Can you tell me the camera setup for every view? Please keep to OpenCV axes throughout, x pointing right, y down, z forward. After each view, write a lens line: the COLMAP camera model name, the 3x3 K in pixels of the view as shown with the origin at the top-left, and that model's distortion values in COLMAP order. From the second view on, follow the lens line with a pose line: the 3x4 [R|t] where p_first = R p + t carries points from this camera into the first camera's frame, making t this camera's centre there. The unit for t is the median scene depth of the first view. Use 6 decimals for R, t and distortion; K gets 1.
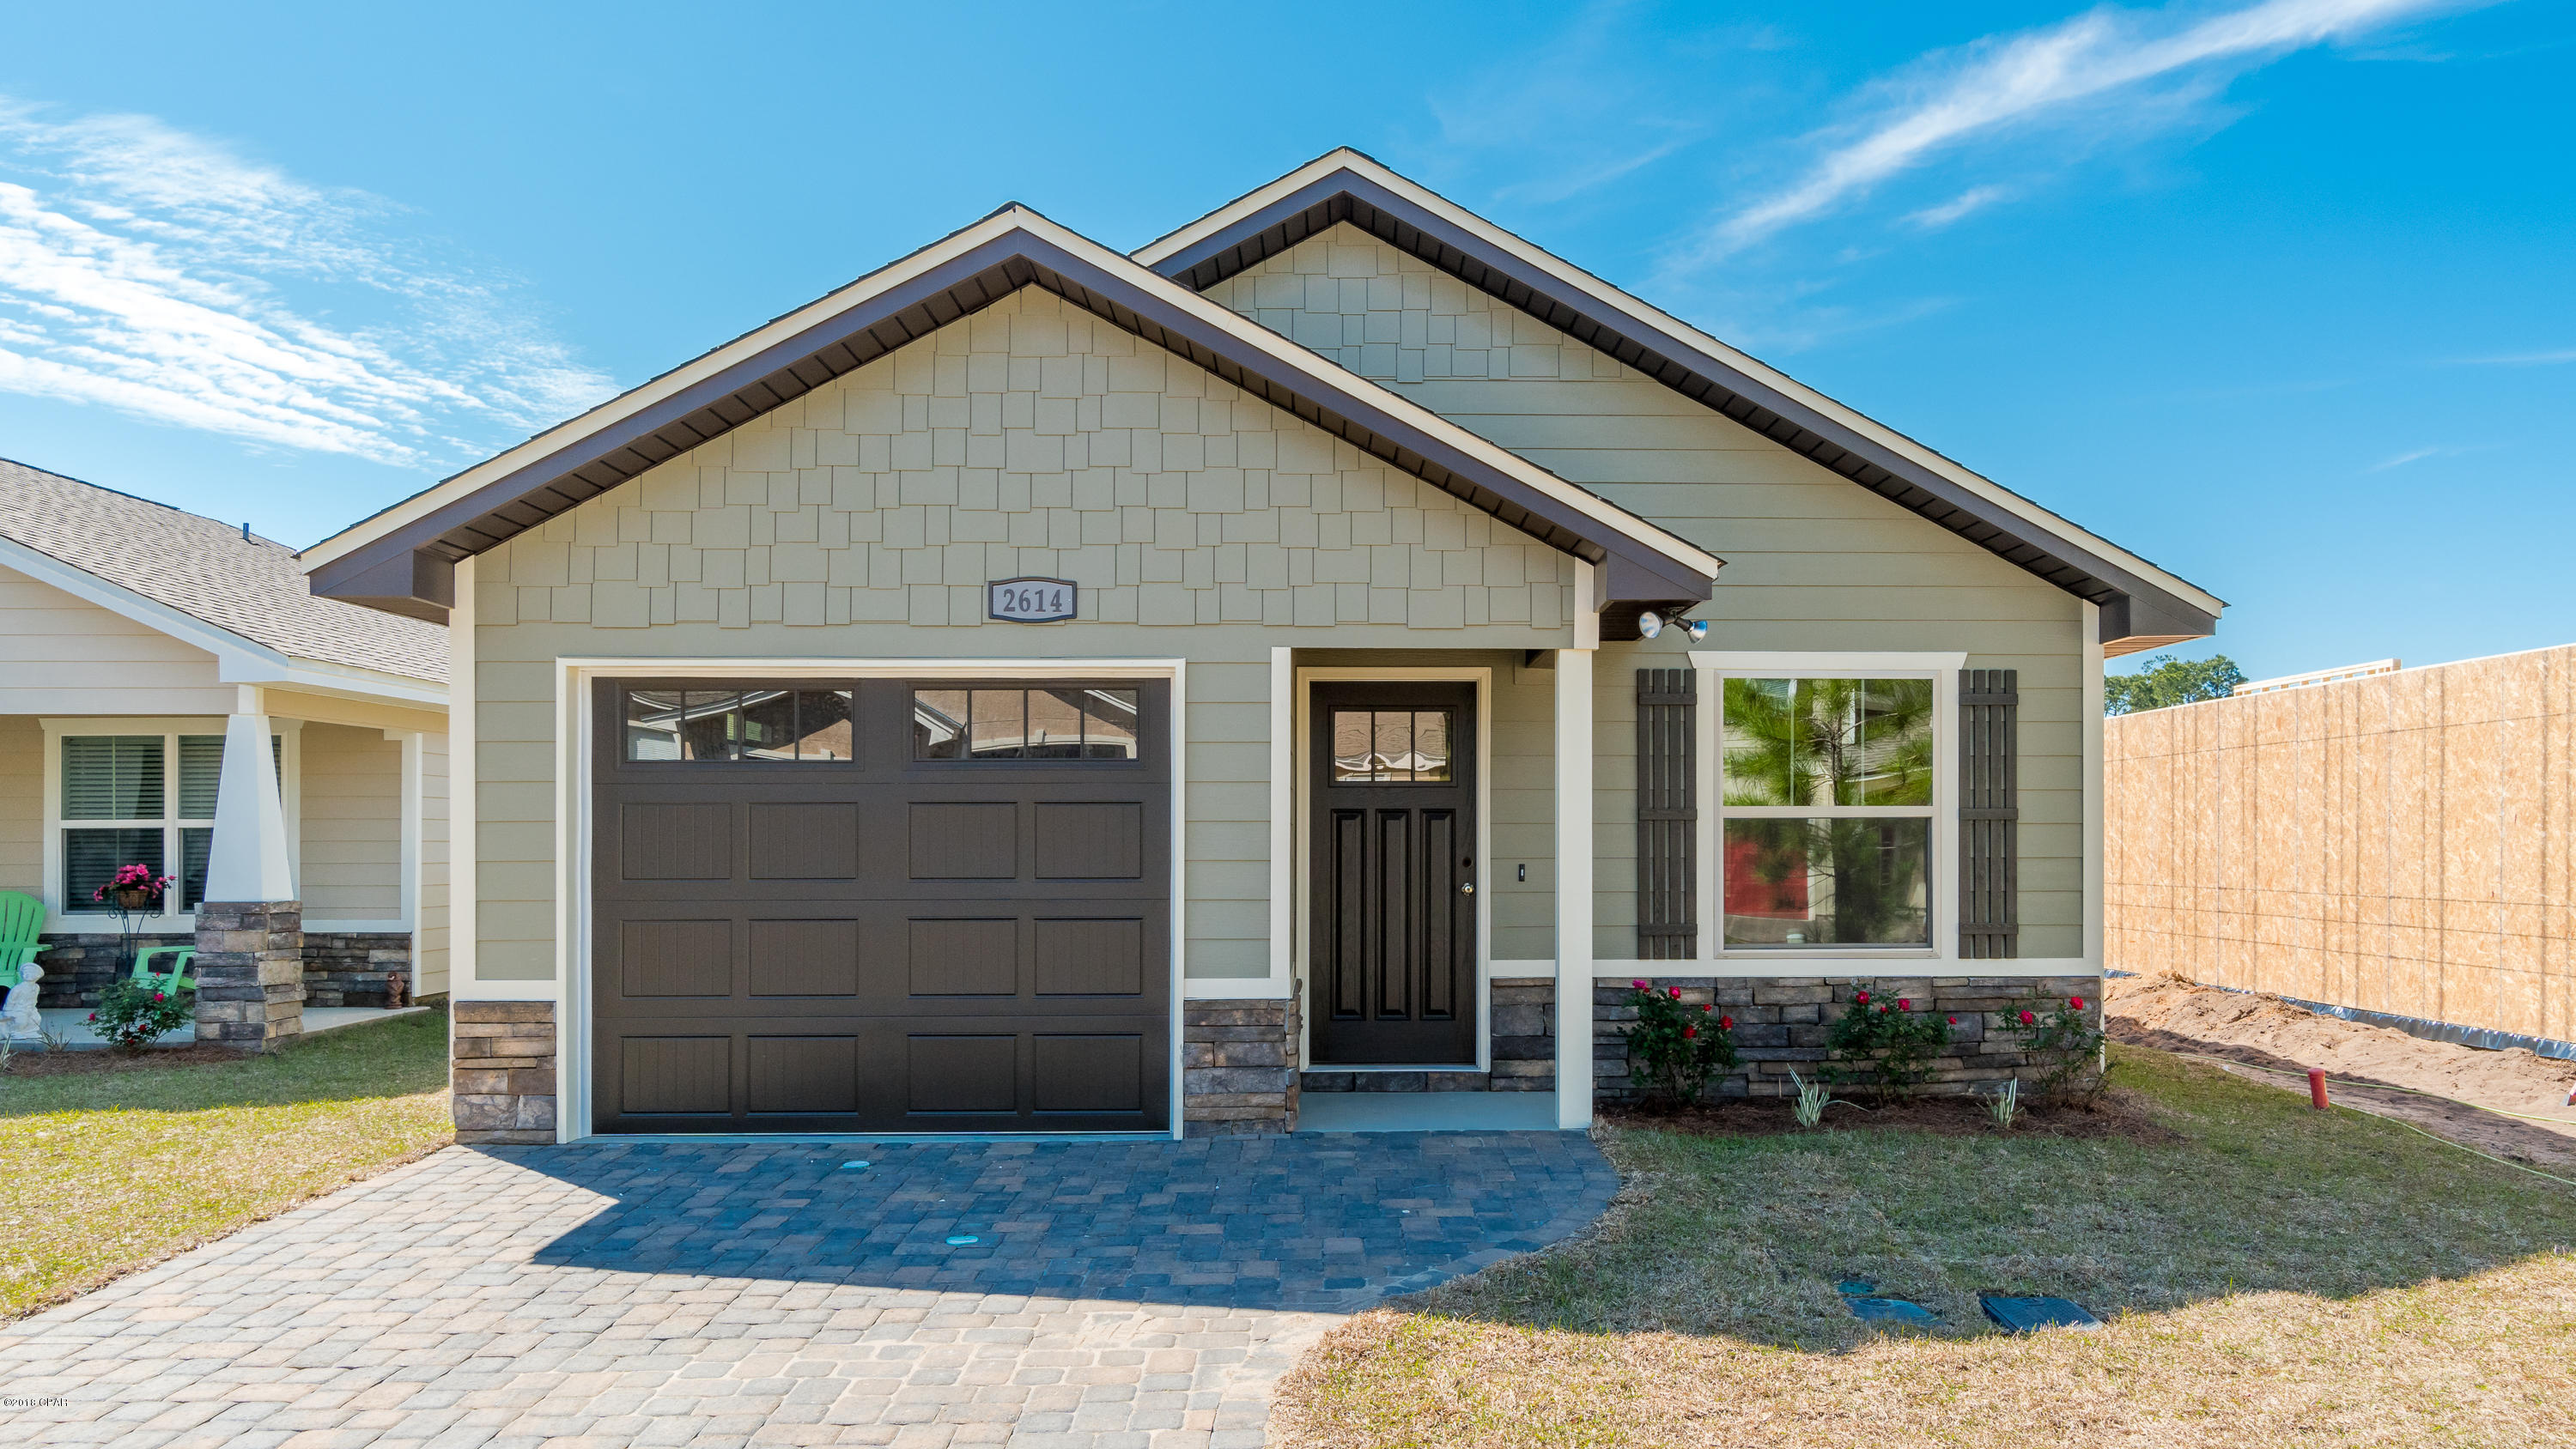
lens RADIAL K [[1755.1, 0, 1288.0], [0, 1755.1, 724.5], [0, 0, 1]] dist [-0.006660, -0.001054]
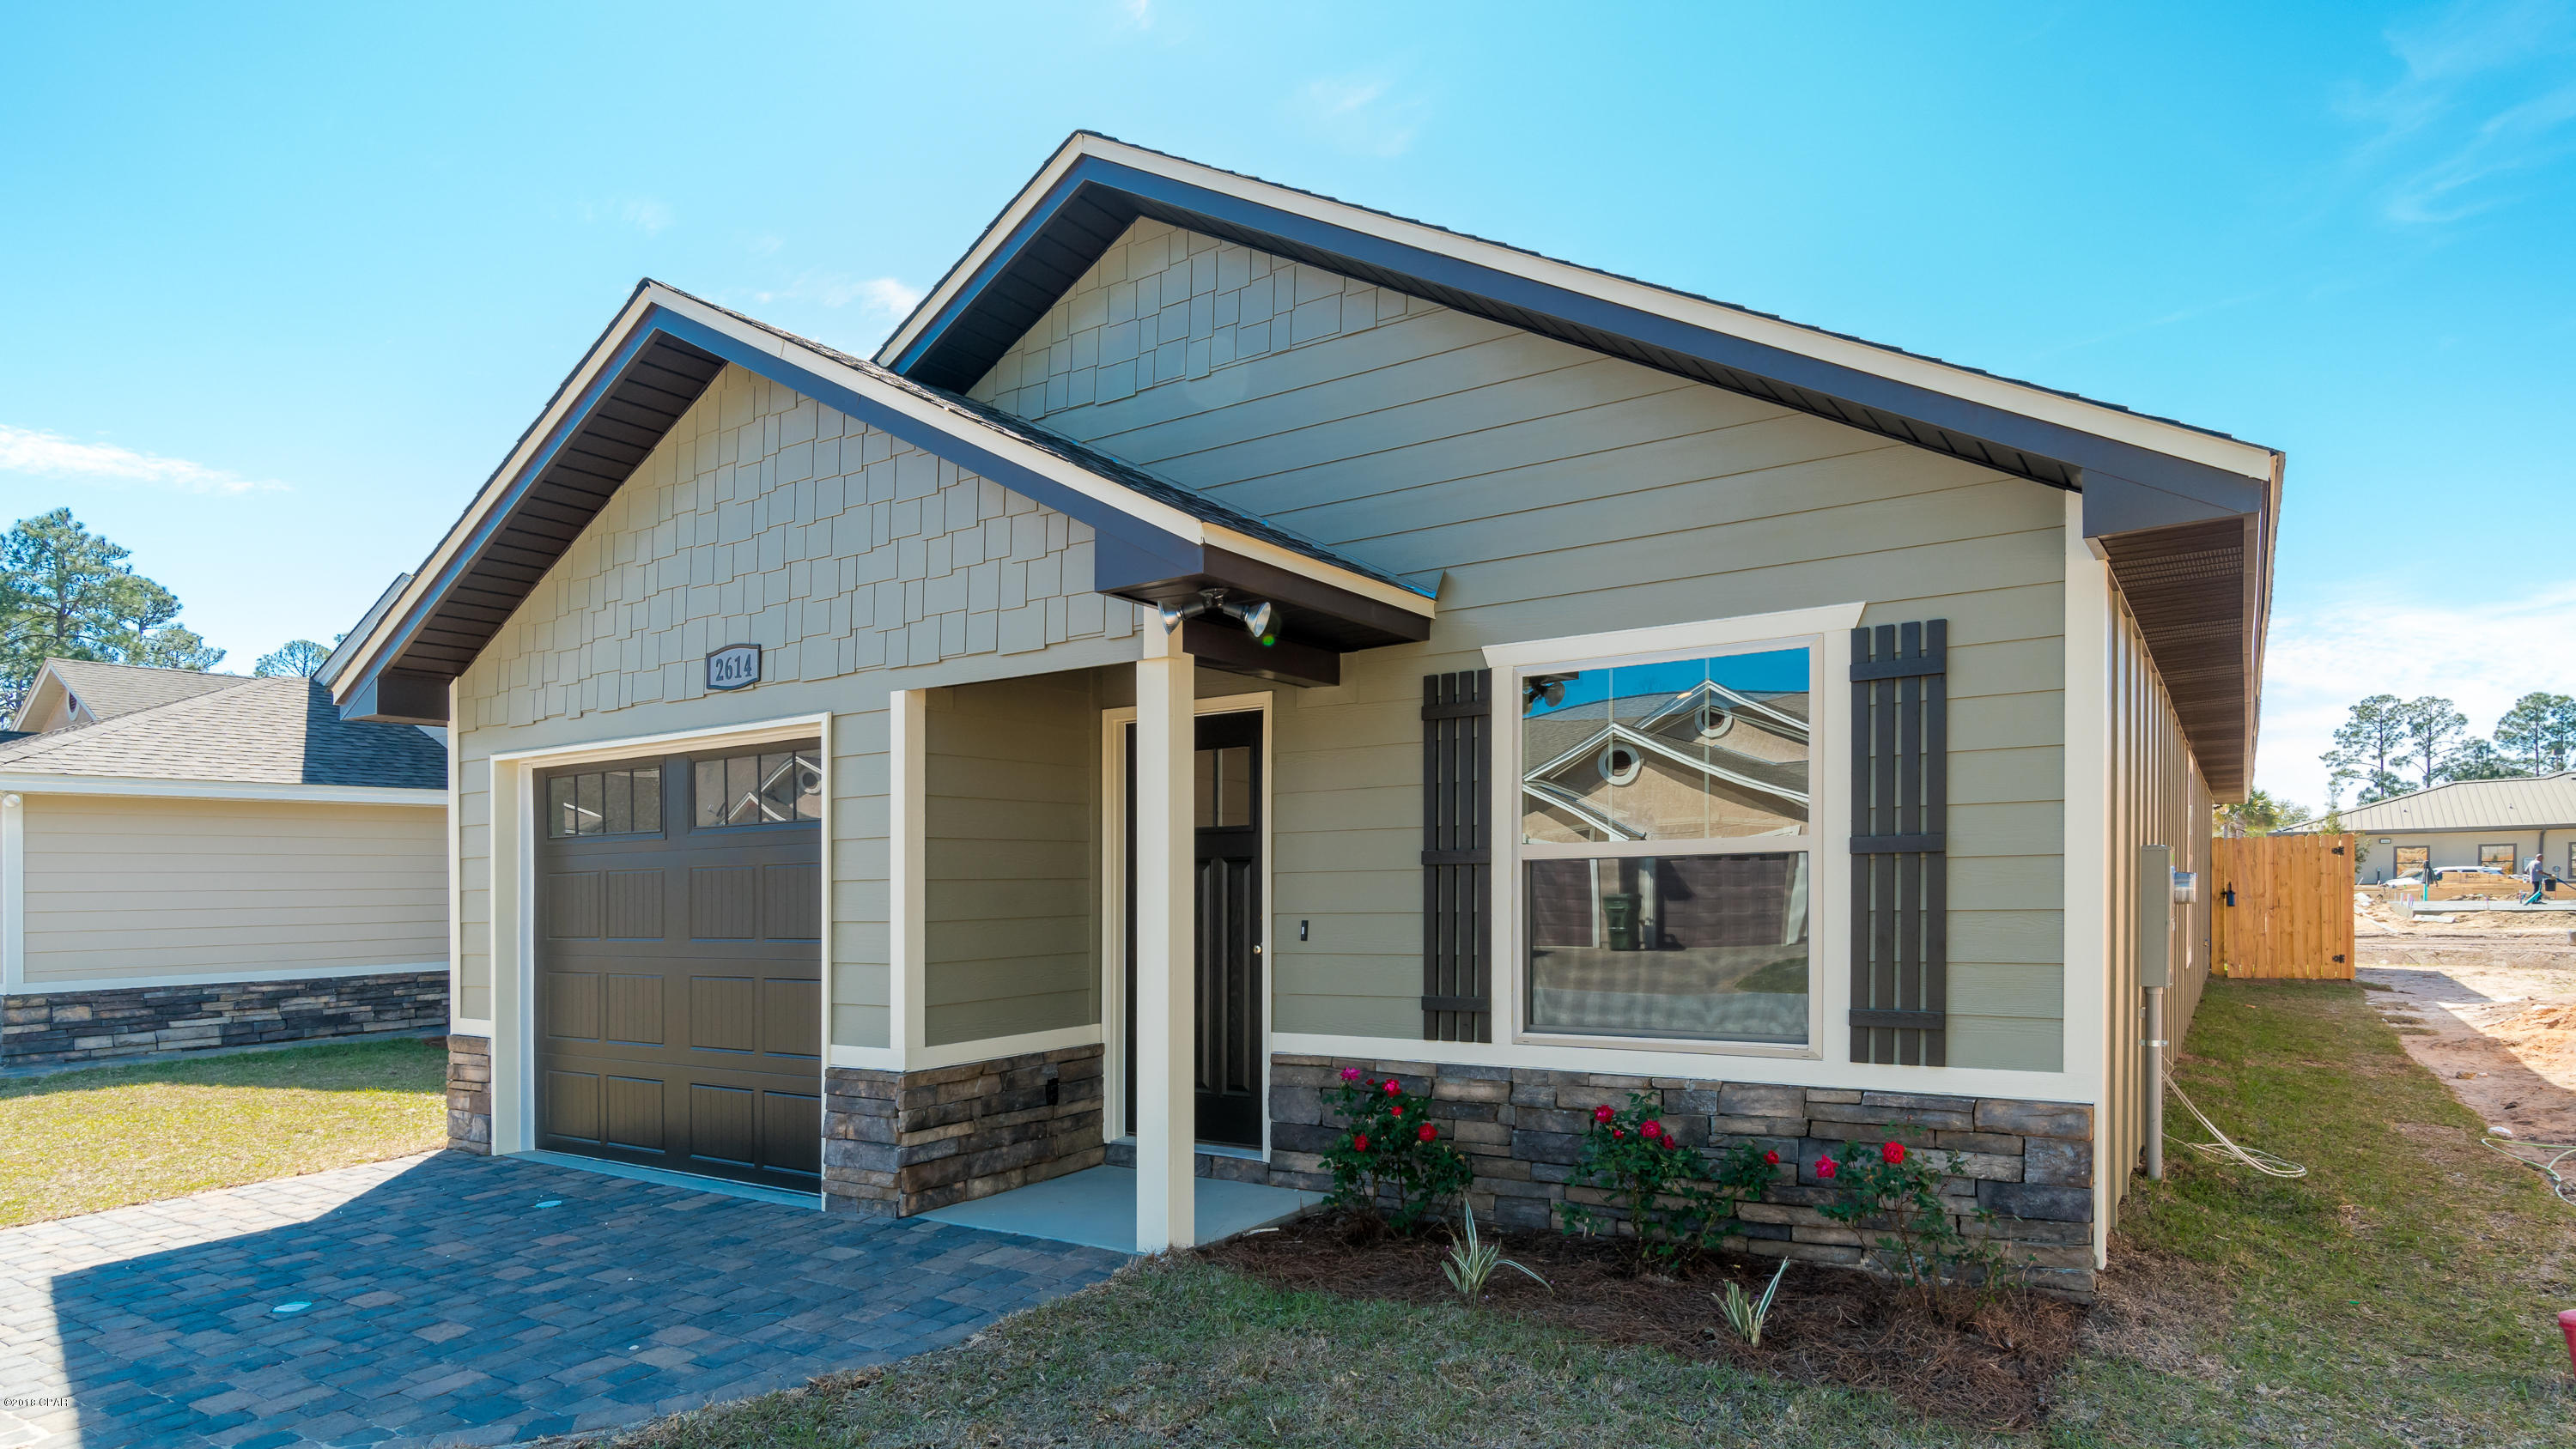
lens RADIAL K [[1380.9, 0, 1287.8], [0, 1380.9, 828.6], [0, 0, 1]] dist [0.001009, -0.000653]
pose [[0.830026, -0.036826, -0.556508, 0.503579], [0.054871, 0.998369, 0.015775, 0.024845], [0.555019, -0.043630, 0.830693, 0.450596]]
